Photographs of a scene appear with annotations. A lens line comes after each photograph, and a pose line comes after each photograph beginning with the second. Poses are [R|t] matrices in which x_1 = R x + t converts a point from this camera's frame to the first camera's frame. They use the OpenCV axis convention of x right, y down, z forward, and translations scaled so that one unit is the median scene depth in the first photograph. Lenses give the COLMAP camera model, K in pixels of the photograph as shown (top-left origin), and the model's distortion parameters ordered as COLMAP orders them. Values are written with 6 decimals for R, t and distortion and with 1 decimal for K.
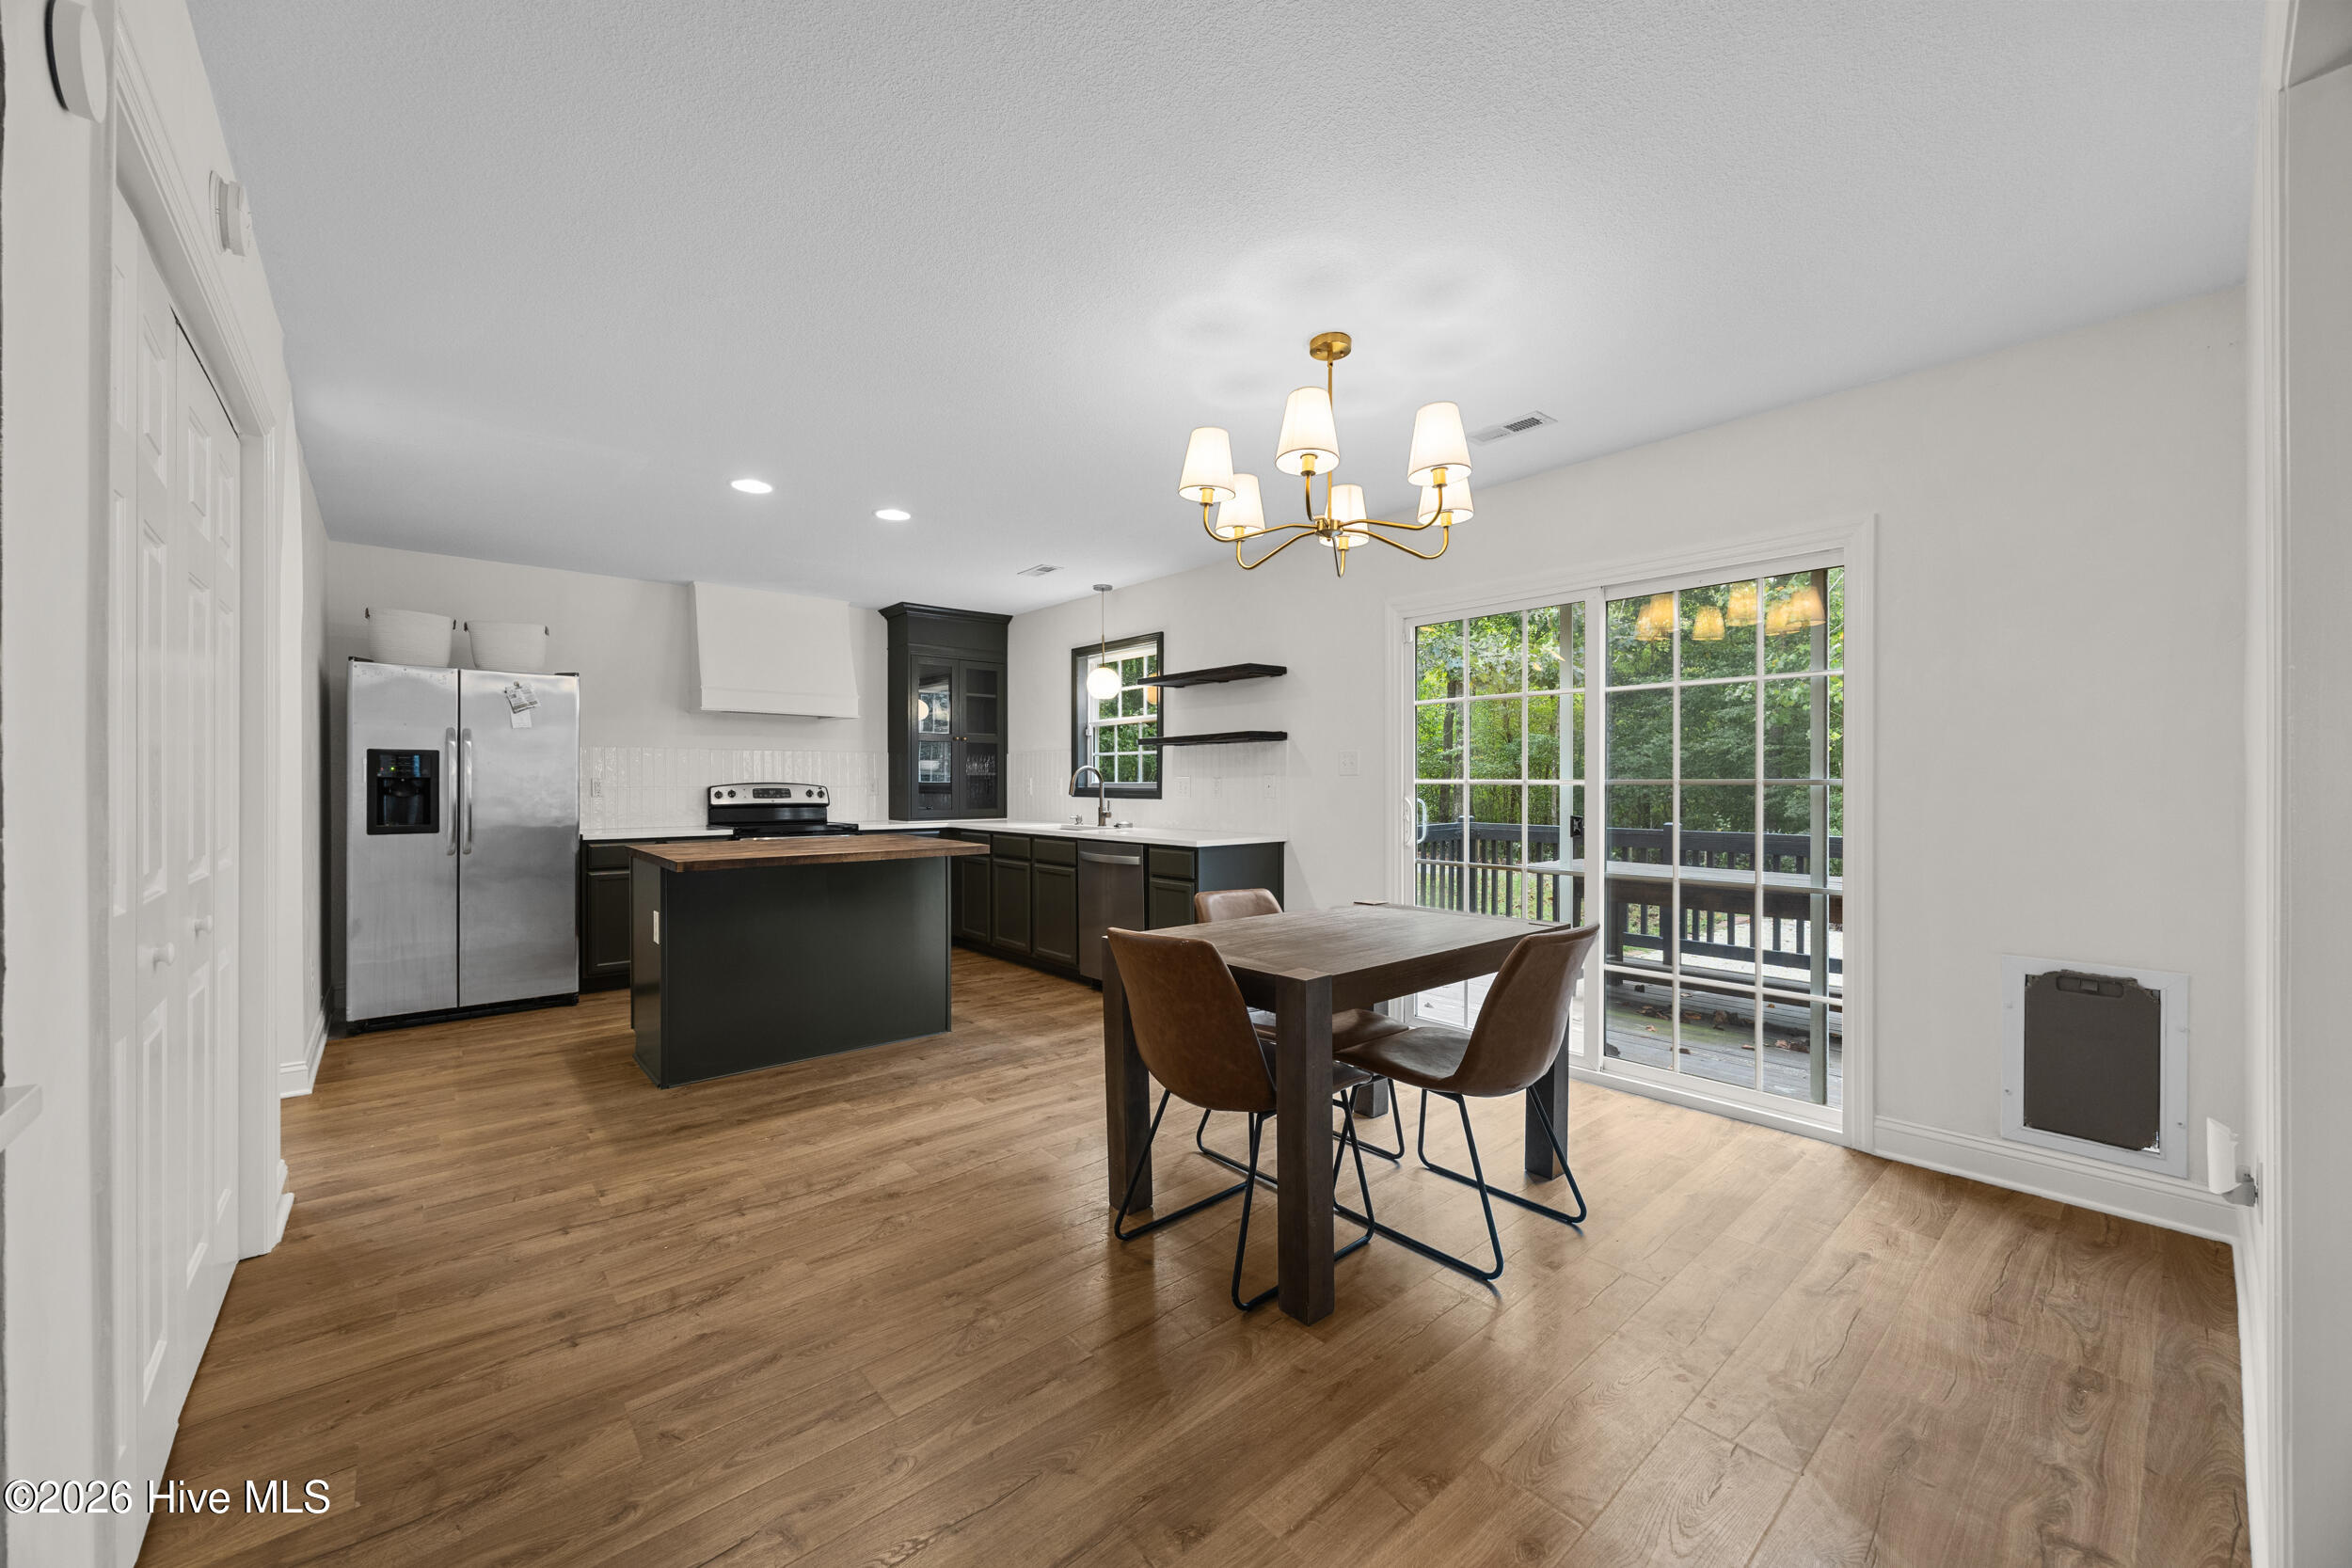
lens RADIAL K [[895.3, 0, 1165.1], [0, 895.3, 780.6], [0, 0, 1]] dist [-0.001541, 0.000373]
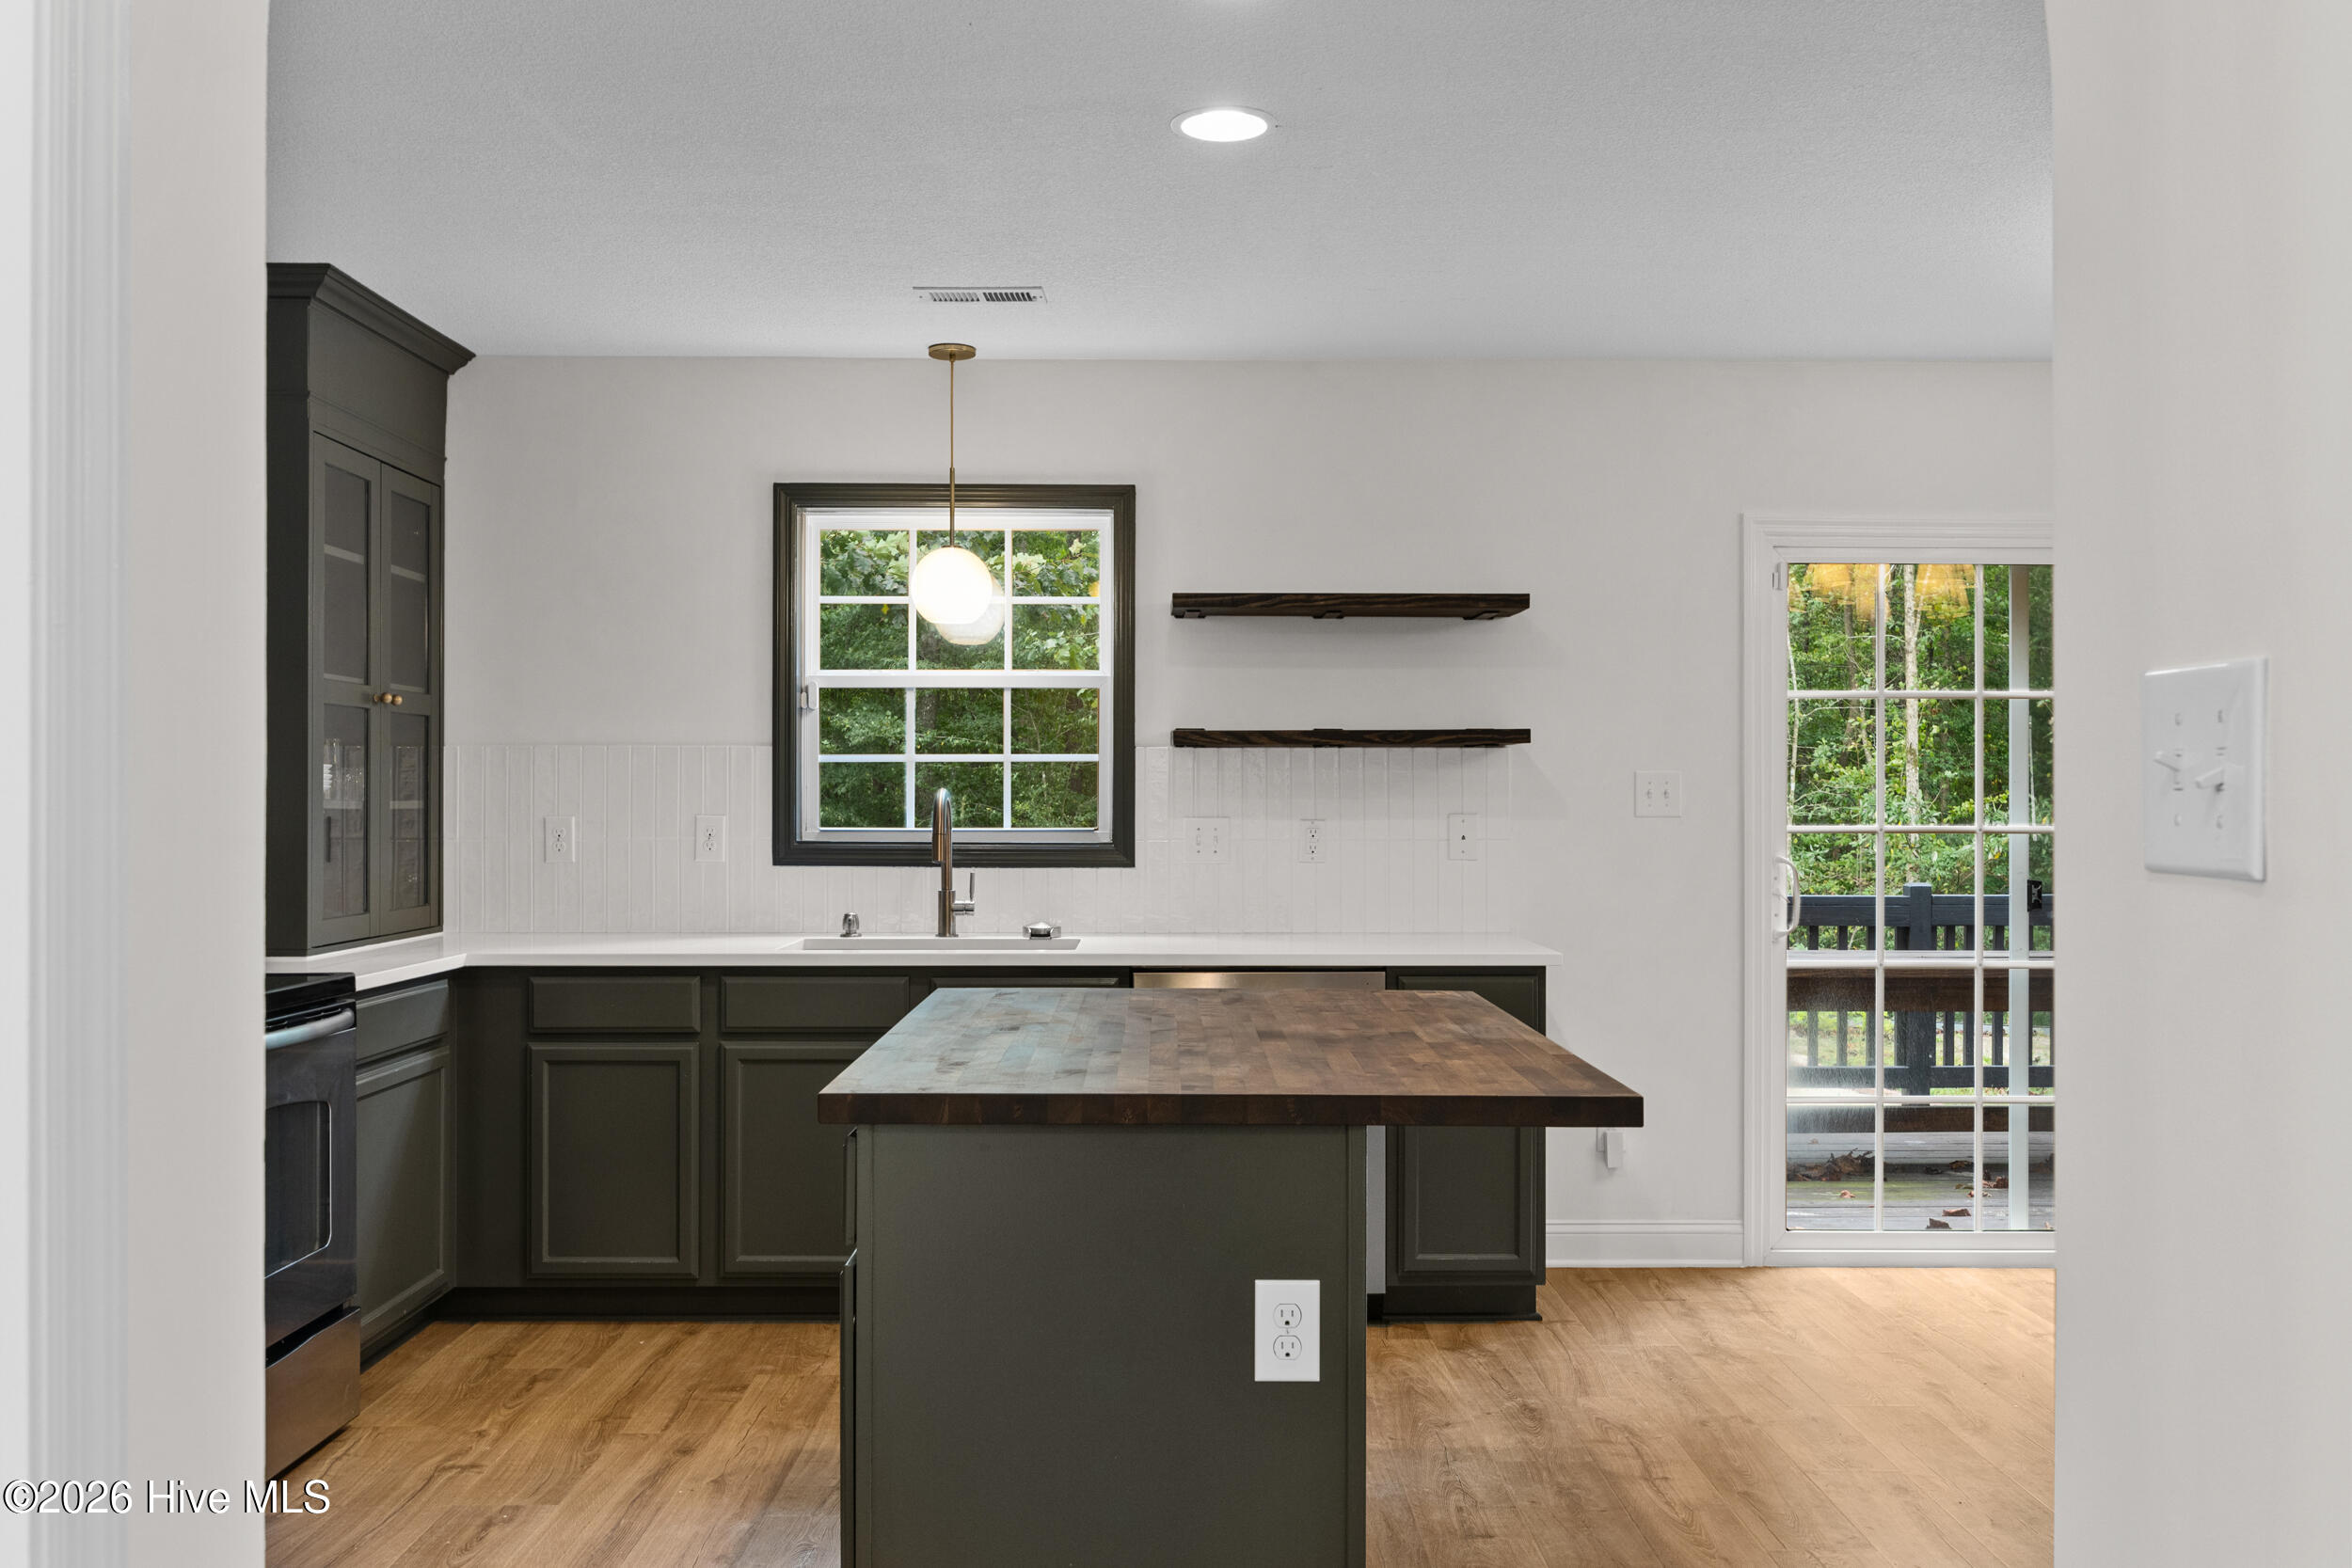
lens RADIAL K [[1895.7, 0, 1177.0], [0, 1895.7, 788.6], [0, 0, 1]] dist [-0.012683, 0.012957]
pose [[0.640298, 0.006780, 0.768097, -0.687747], [-0.002671, 0.999975, -0.006600, -0.011830], [-0.768122, 0.002174, 0.640300, 0.382916]]
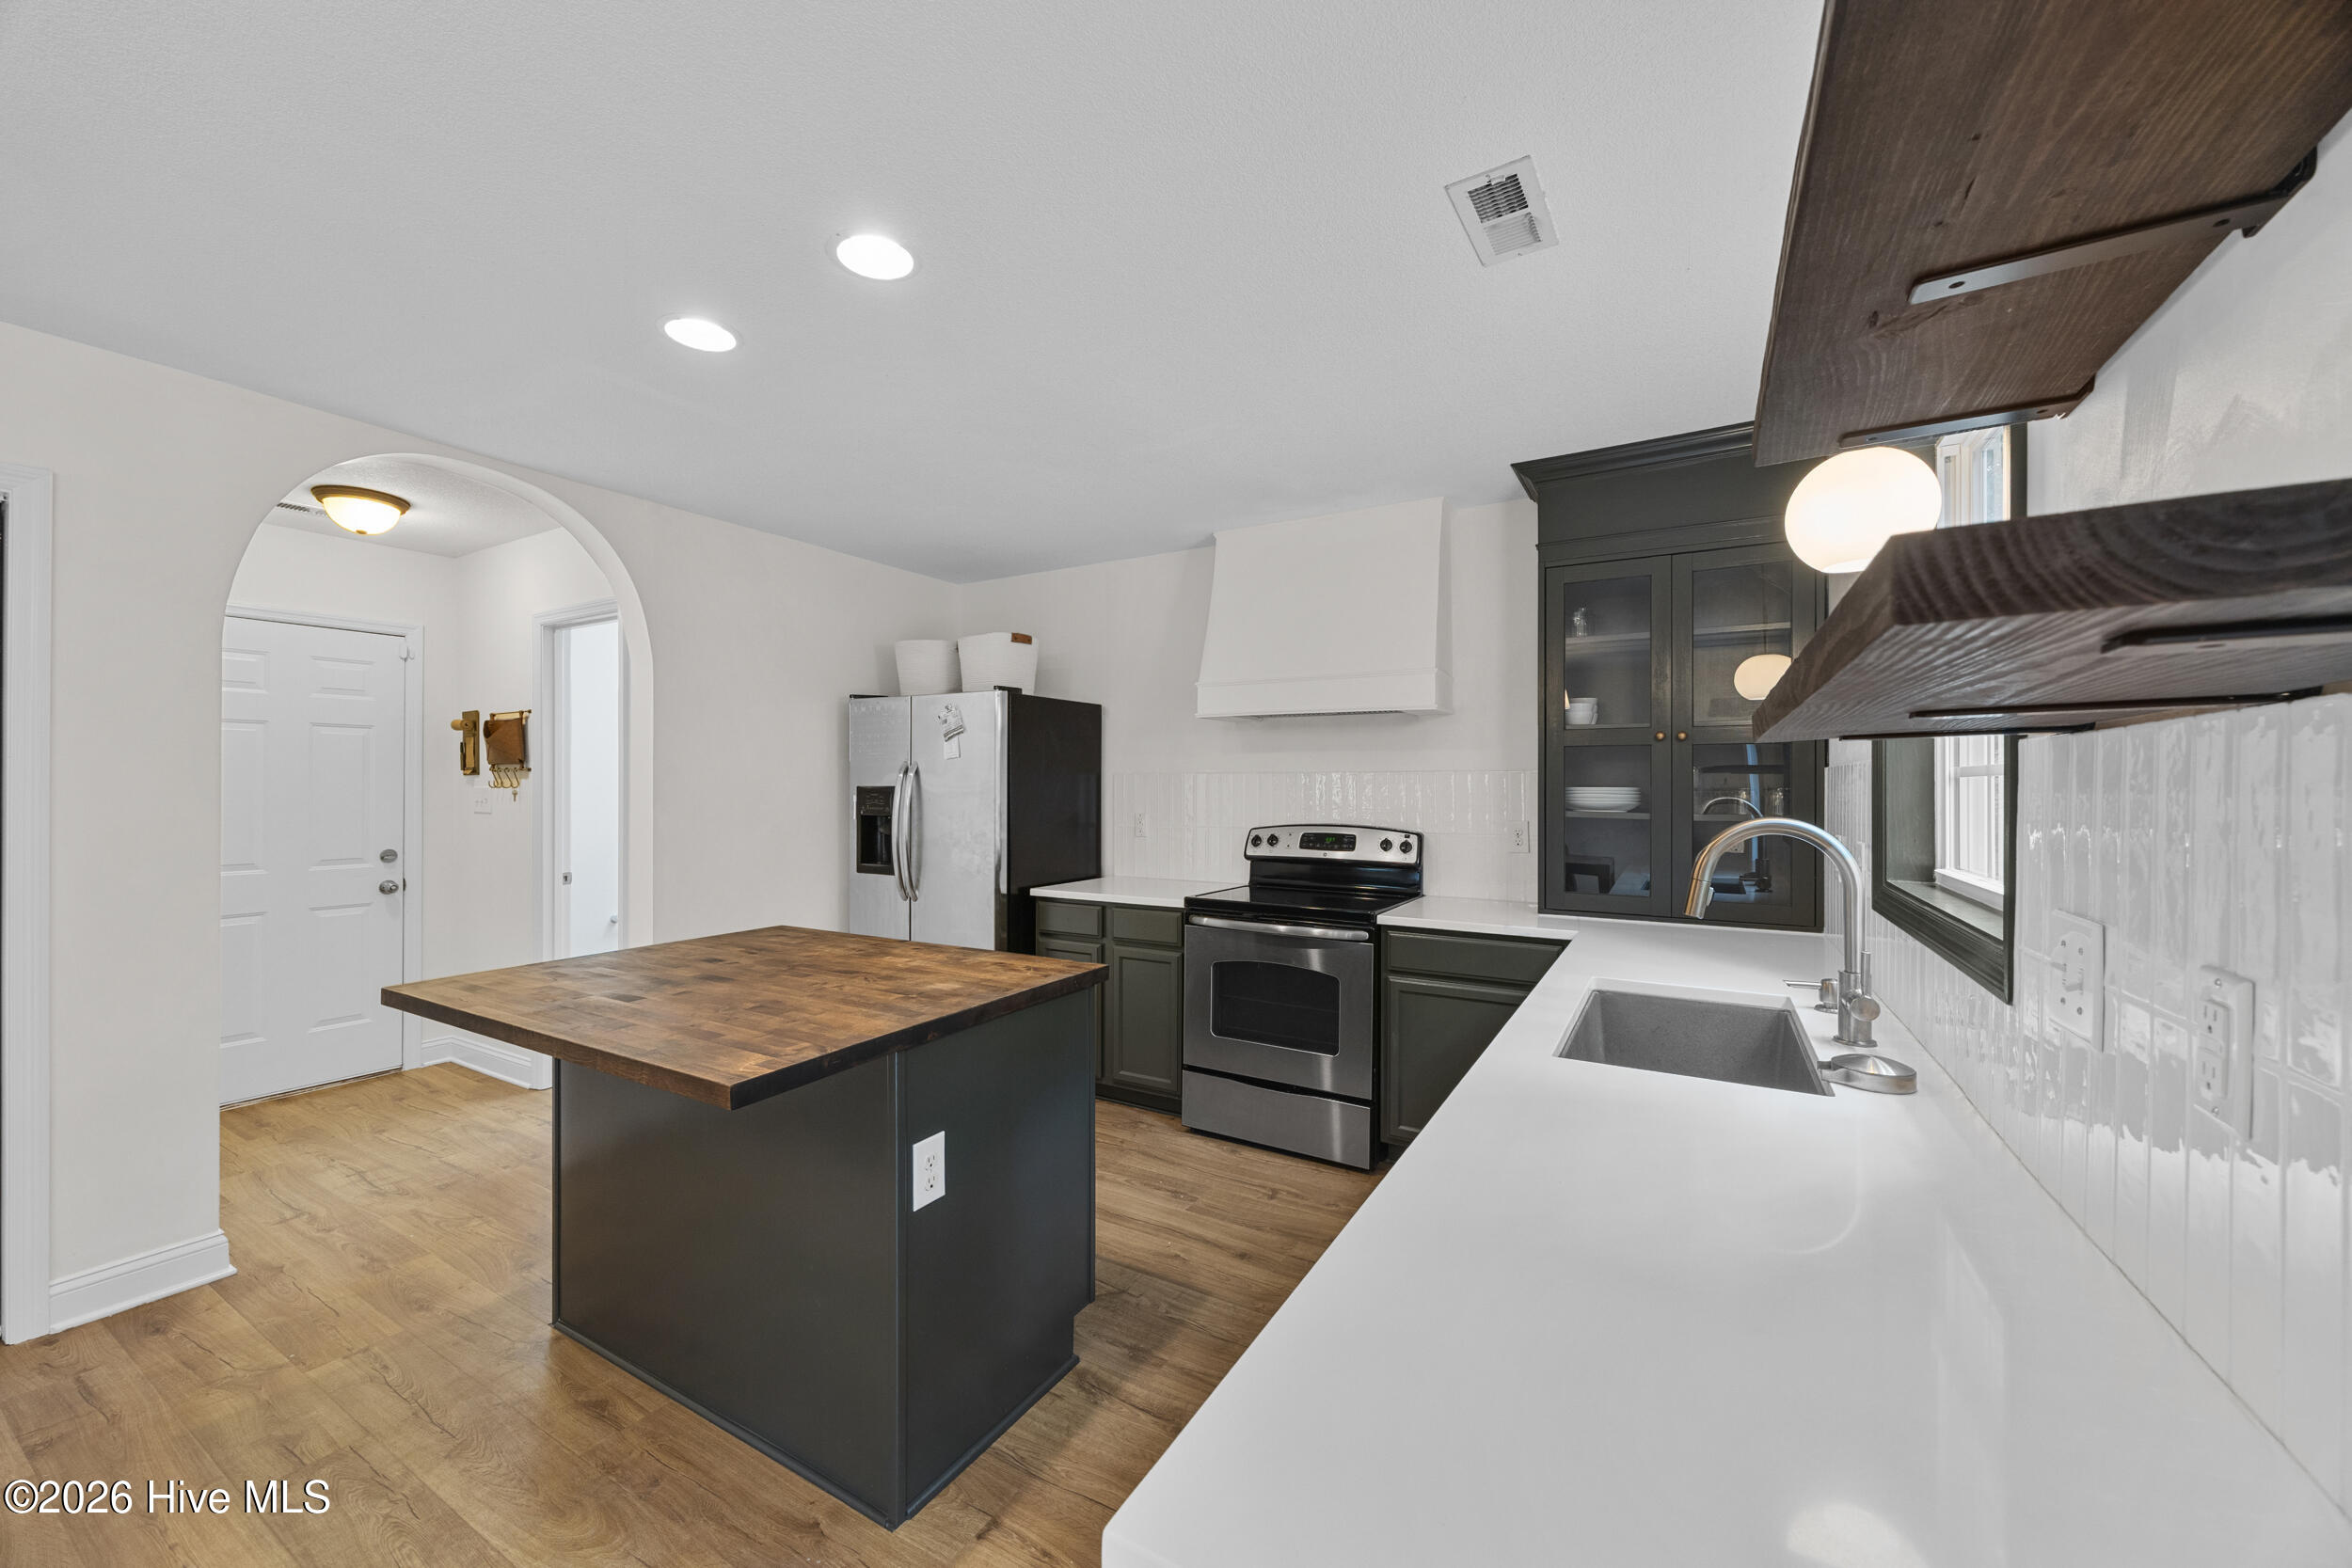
lens RADIAL K [[895.3, 0, 1167.8], [0, 895.3, 783.8], [0, 0, 1]] dist [-0.001541, 0.000373]
pose [[0.325087, -0.000259, -0.945684, 0.119290], [-0.000726, 1.000000, -0.000524, -0.027664], [0.945684, 0.000857, 0.325086, 0.743910]]
